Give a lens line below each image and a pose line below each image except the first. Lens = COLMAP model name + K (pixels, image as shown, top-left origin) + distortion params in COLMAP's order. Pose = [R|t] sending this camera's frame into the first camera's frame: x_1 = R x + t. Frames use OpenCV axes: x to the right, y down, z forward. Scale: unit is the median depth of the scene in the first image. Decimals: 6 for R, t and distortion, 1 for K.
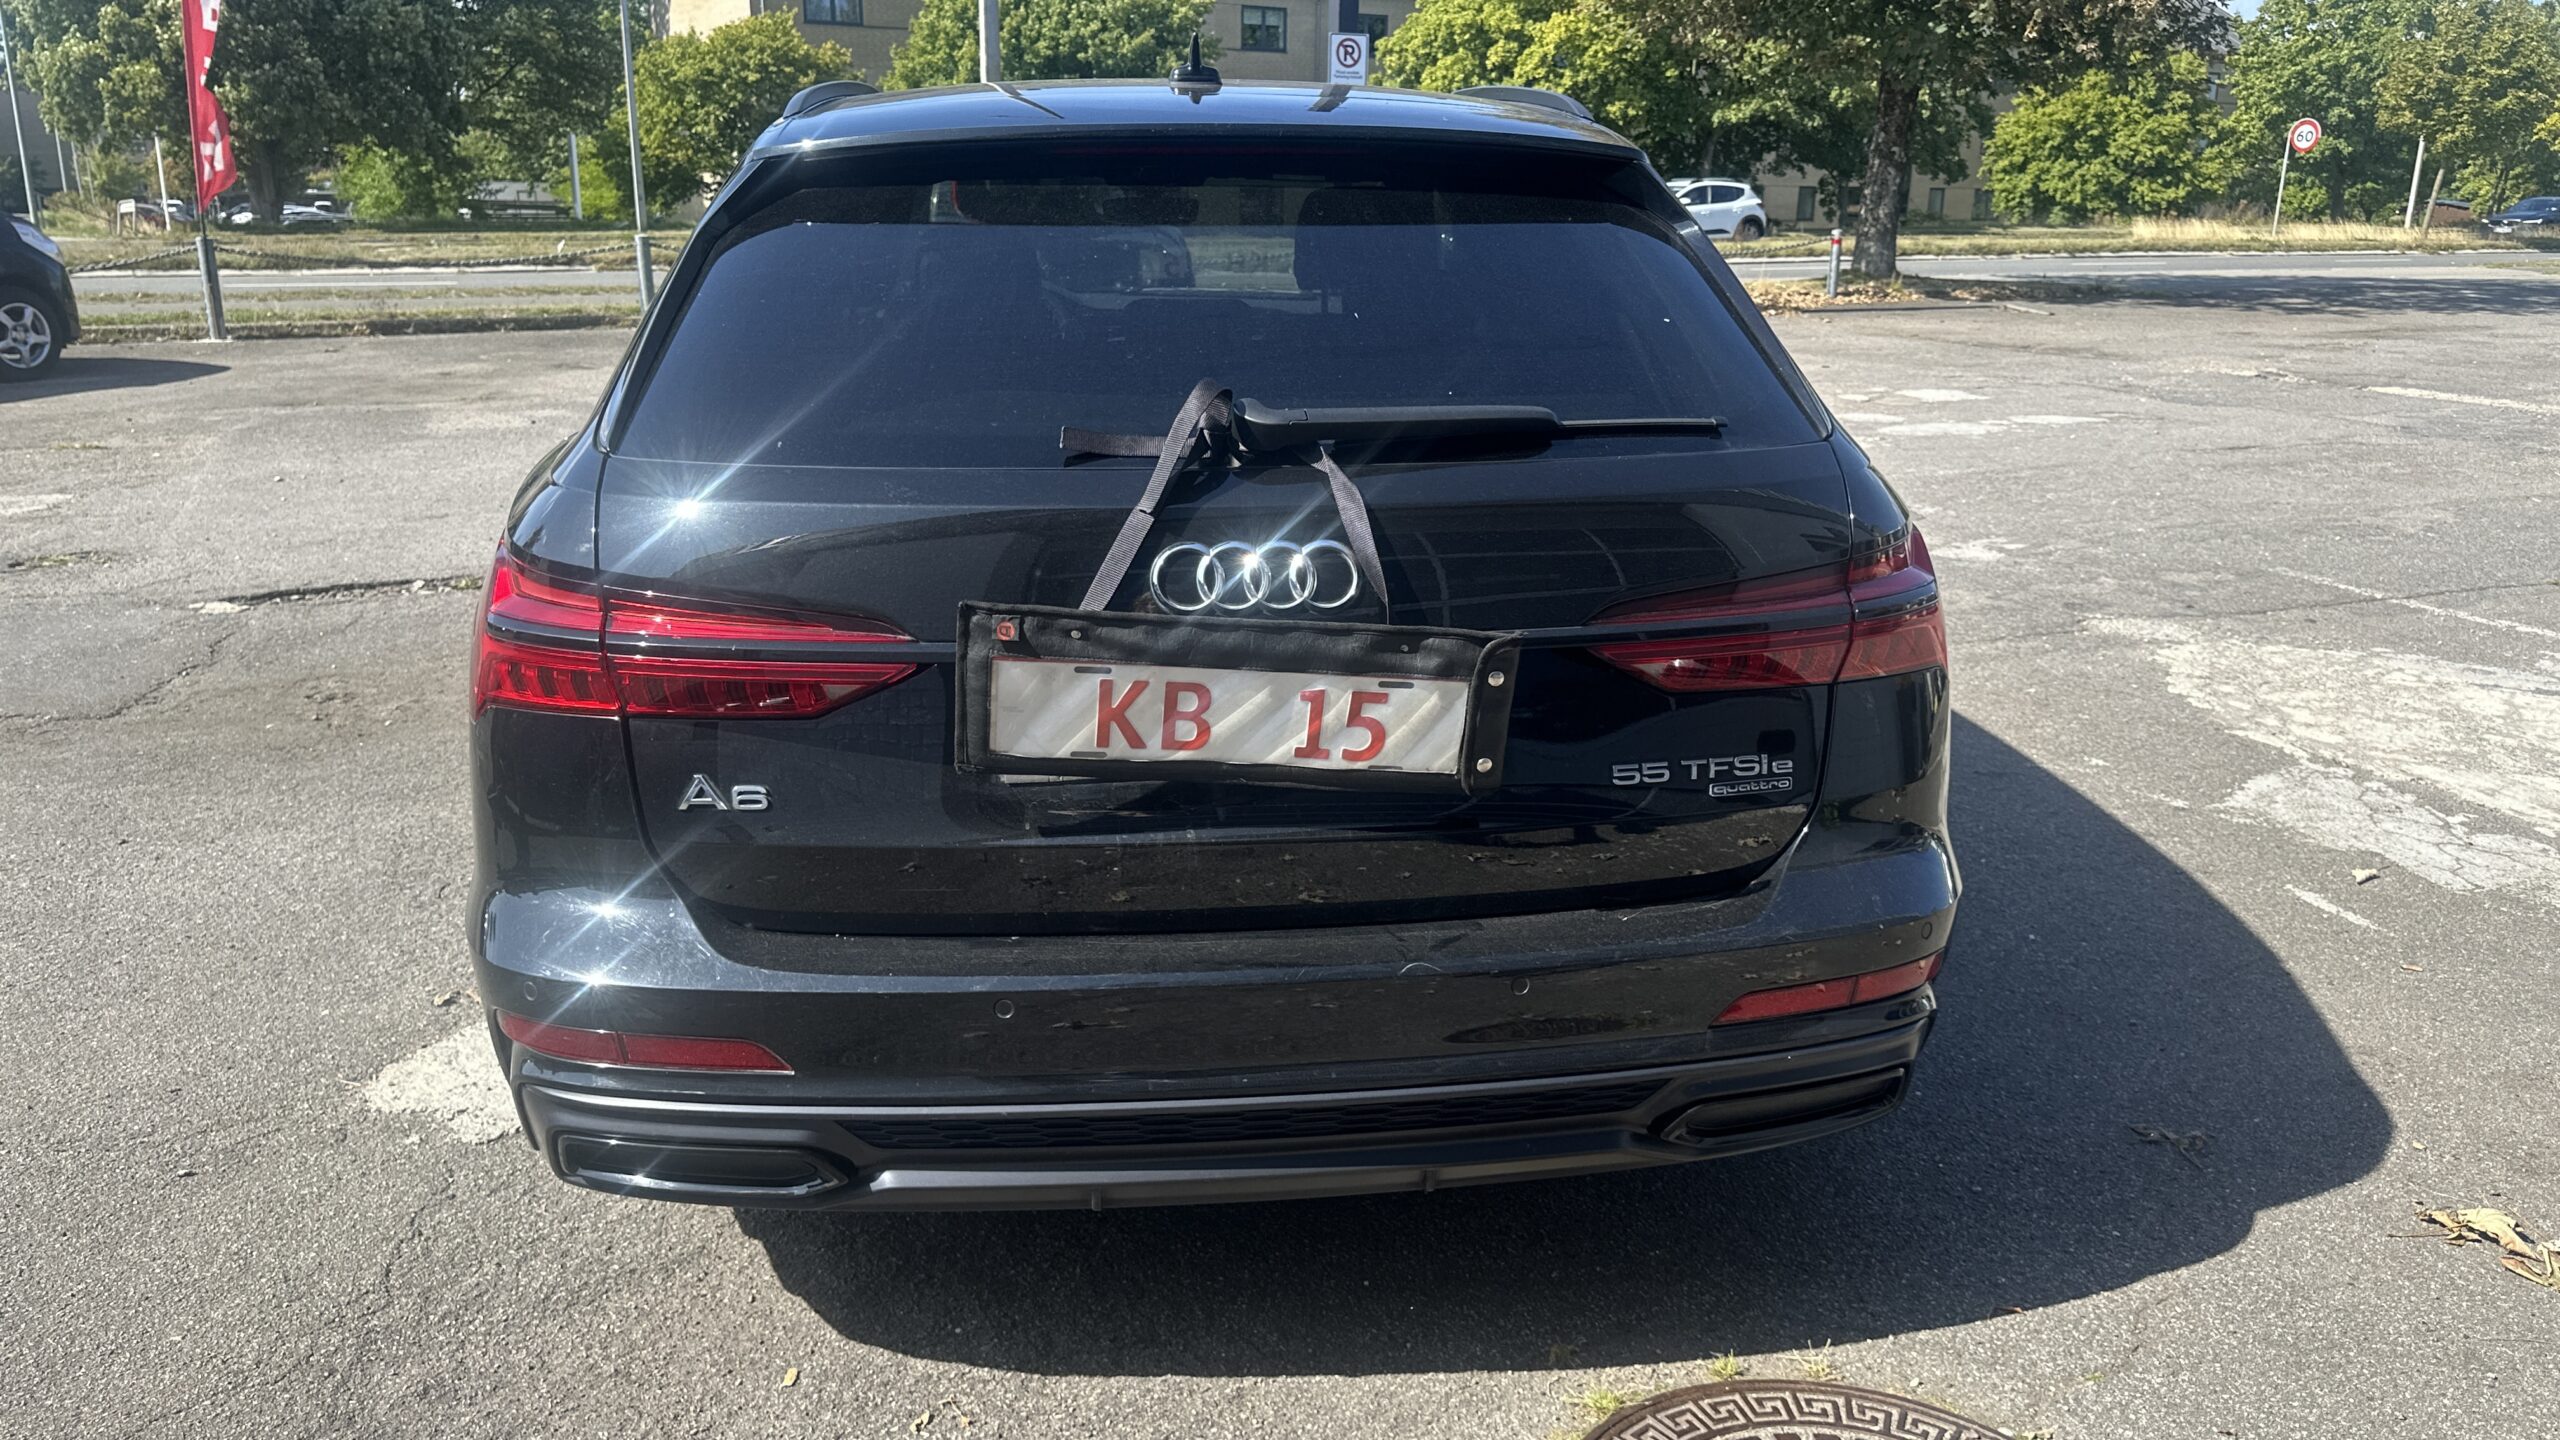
lens RADIAL K [[1848.8, 0, 1323.8], [0, 1848.8, 728.8], [0, 0, 1]] dist [0.087937, -0.000650]
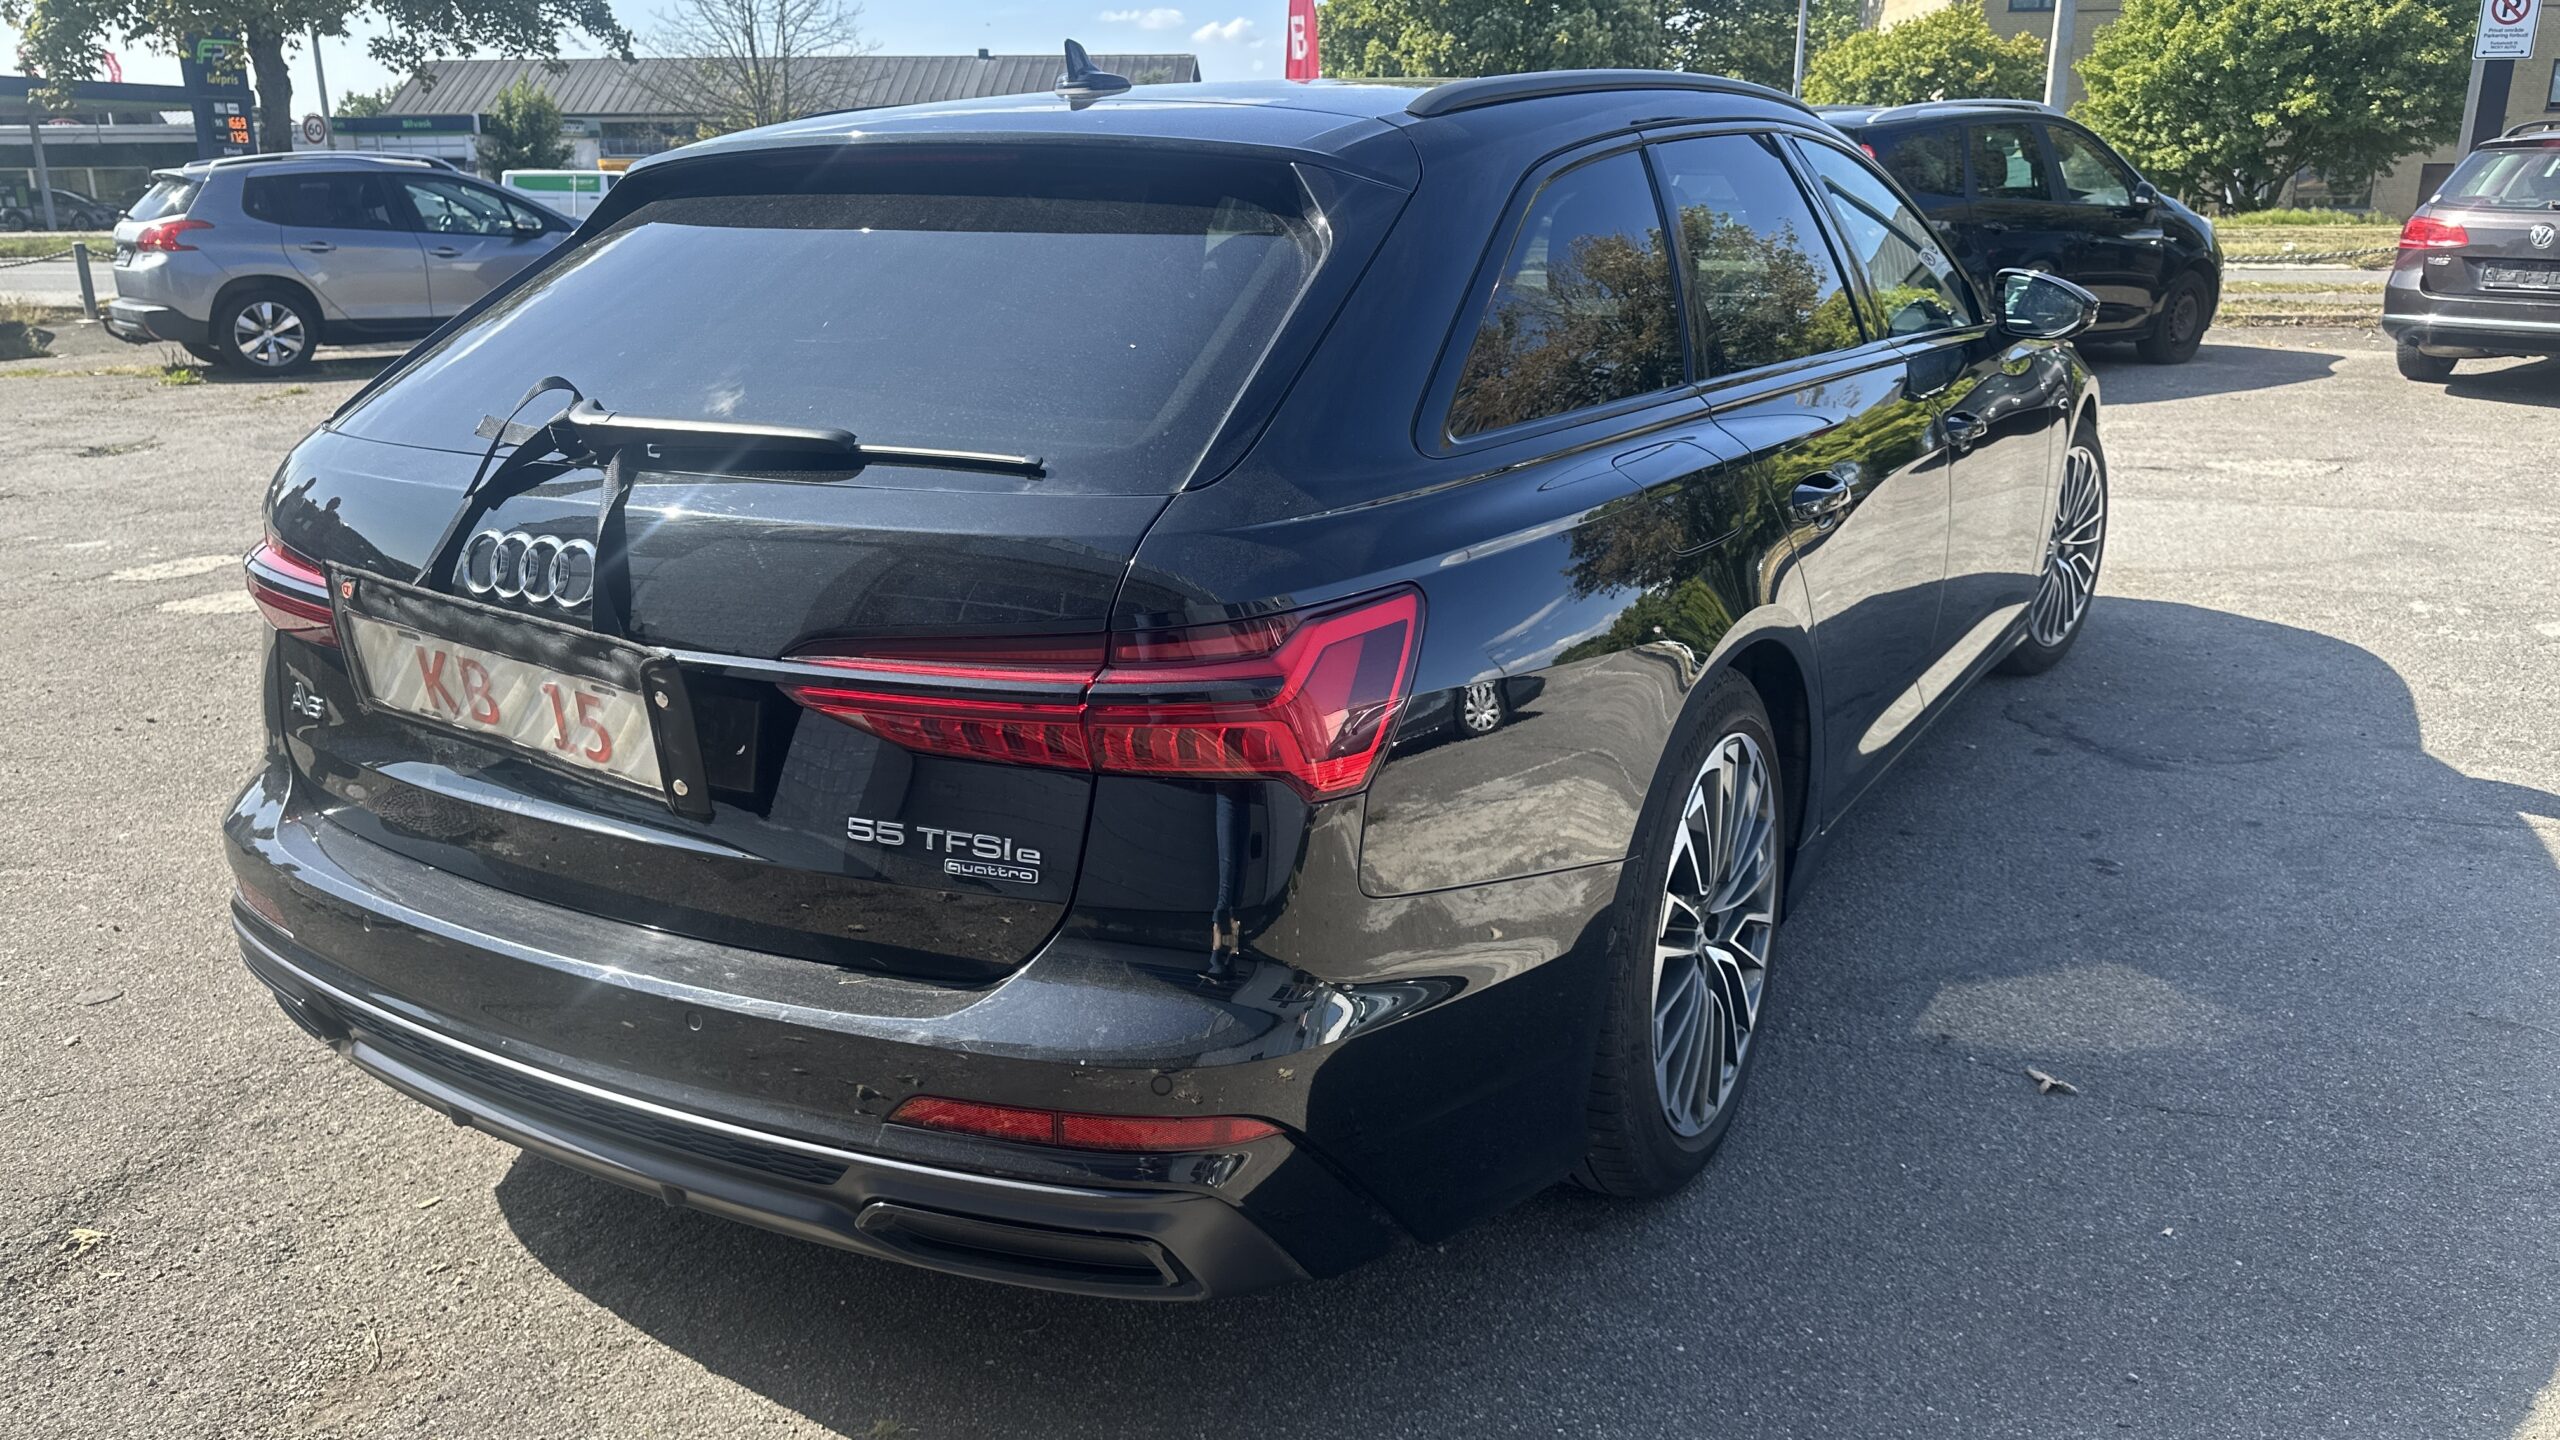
lens RADIAL K [[1844.8, 0, 1254.2], [0, 1844.8, 749.6], [0, 0, 1]] dist [0.171964, -0.280839]
pose [[0.782502, 0.160896, -0.601500, 0.274515], [-0.155253, 0.985942, 0.061761, -0.032330], [0.602981, 0.045057, 0.796482, 0.117872]]
